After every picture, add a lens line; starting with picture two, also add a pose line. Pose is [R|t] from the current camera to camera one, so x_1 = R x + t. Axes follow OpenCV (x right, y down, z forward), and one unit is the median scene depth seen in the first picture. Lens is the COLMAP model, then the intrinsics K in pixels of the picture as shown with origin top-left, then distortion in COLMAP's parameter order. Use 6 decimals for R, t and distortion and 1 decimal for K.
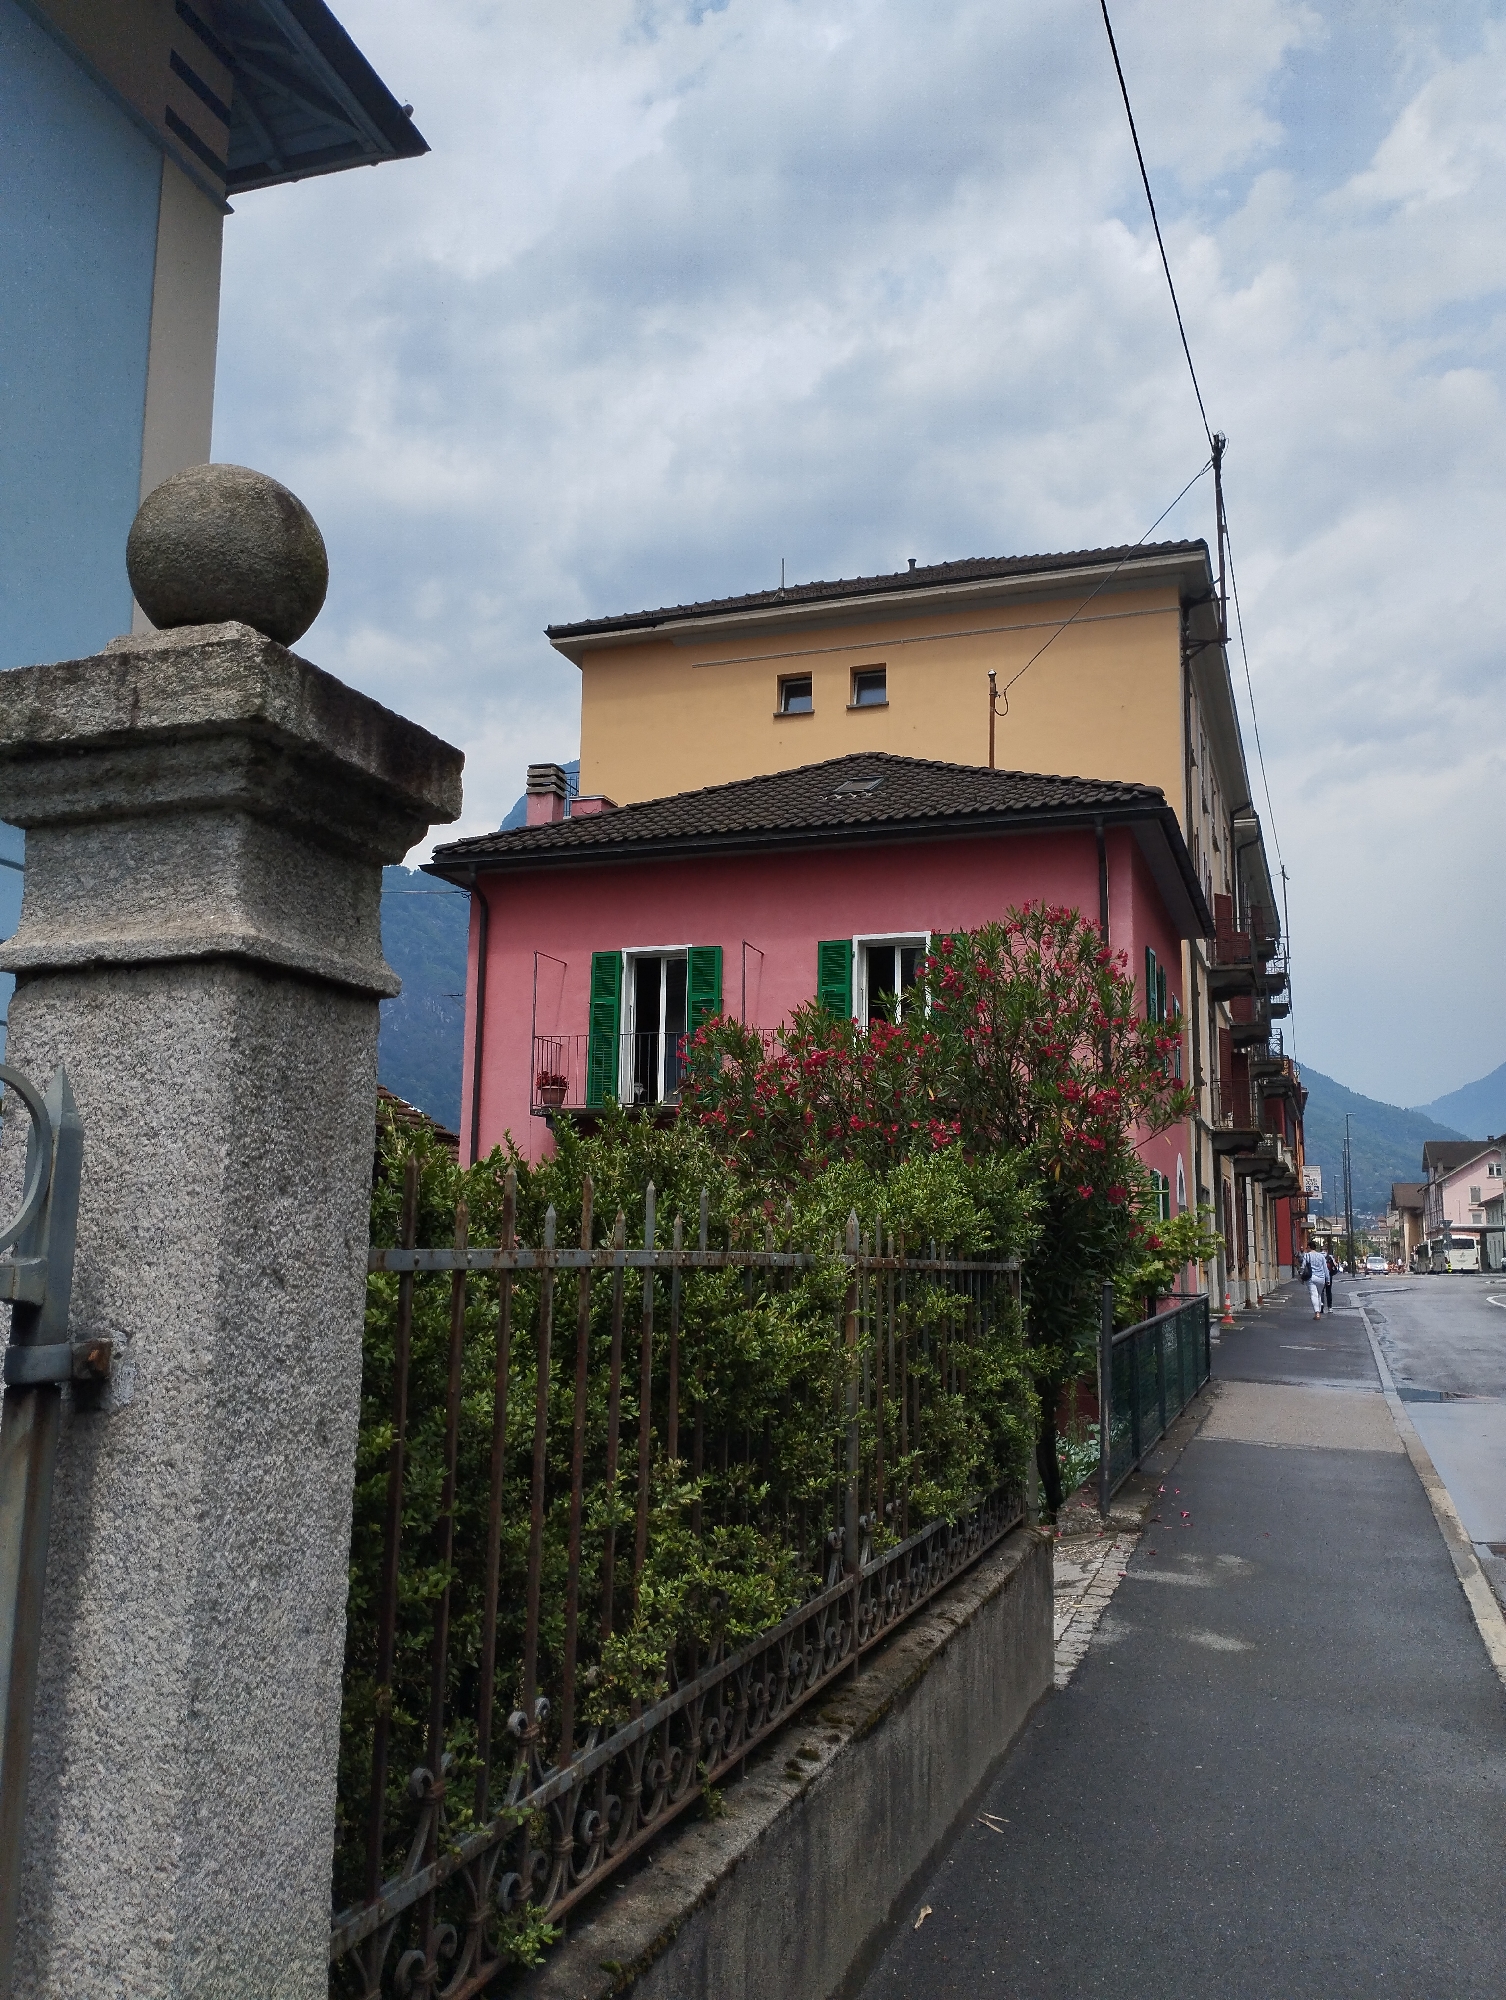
lens RADIAL K [[1631.8, 0, 753.0], [0, 1631.8, 1000.0], [0, 0, 1]] dist [0.090819, -0.119911]
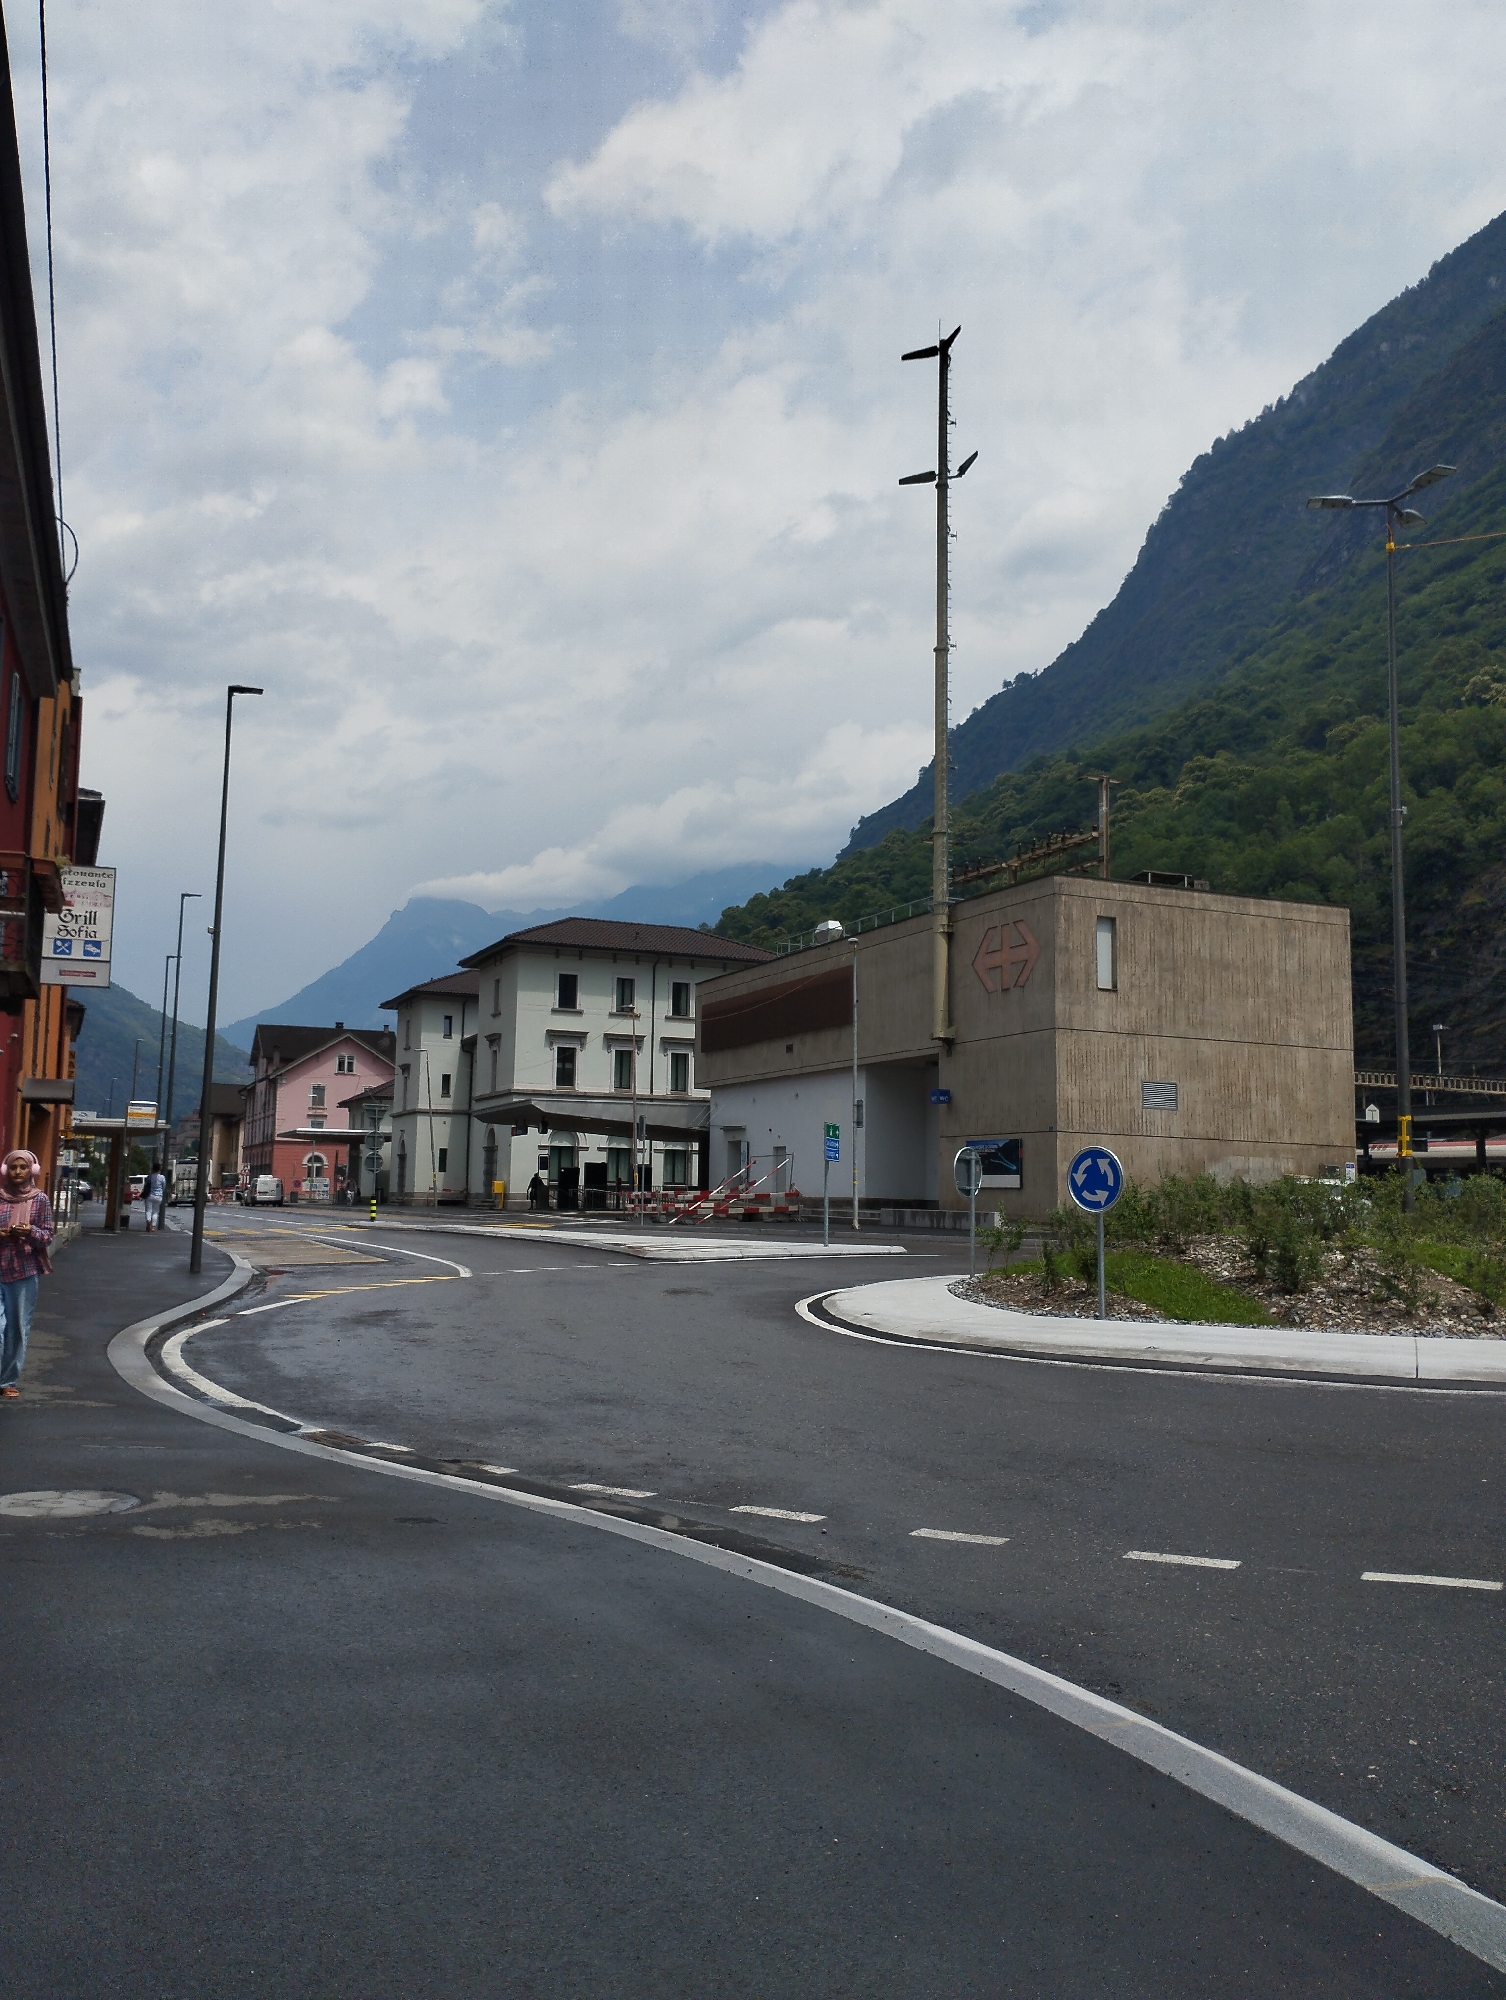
lens RADIAL K [[1631.8, 0, 753.0], [0, 1631.8, 1000.0], [0, 0, 1]] dist [0.090819, -0.119911]
pose [[0.762248, 0.076876, 0.642703, 0.103876], [-0.108379, 0.994063, 0.009634, 0.046141], [-0.638147, -0.076999, 0.766055, 0.305169]]
